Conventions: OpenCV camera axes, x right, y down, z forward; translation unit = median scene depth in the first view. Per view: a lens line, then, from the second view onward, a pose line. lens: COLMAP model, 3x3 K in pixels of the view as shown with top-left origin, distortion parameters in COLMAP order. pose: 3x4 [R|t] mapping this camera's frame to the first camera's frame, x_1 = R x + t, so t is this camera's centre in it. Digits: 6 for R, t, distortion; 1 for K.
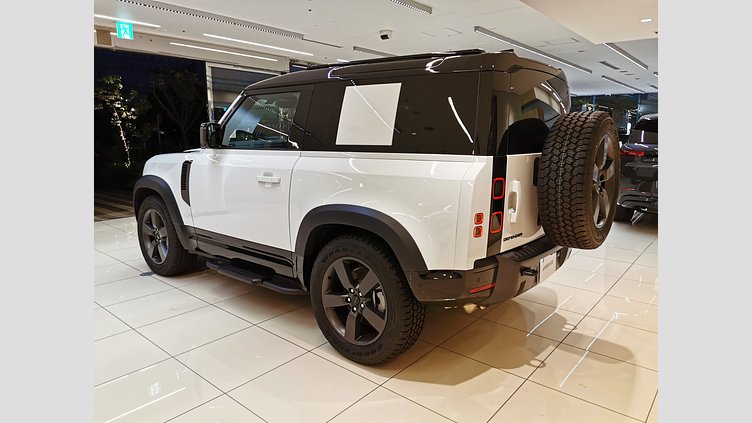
lens RADIAL K [[446.2, 0, 376.0], [0, 446.2, 211.5], [0, 0, 1]] dist [0.004628, 0.000669]
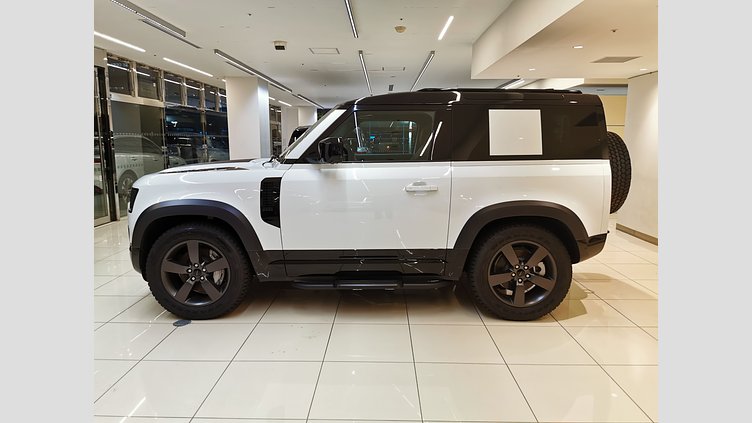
lens RADIAL K [[446.2, 0, 376.0], [0, 446.2, 211.5], [0, 0, 1]] dist [0.004628, 0.000669]
pose [[0.769857, -0.106752, 0.629224, -1.132070], [0.113954, 0.993061, 0.029057, -0.065592], [-0.627960, 0.049332, 0.776680, 0.231679]]
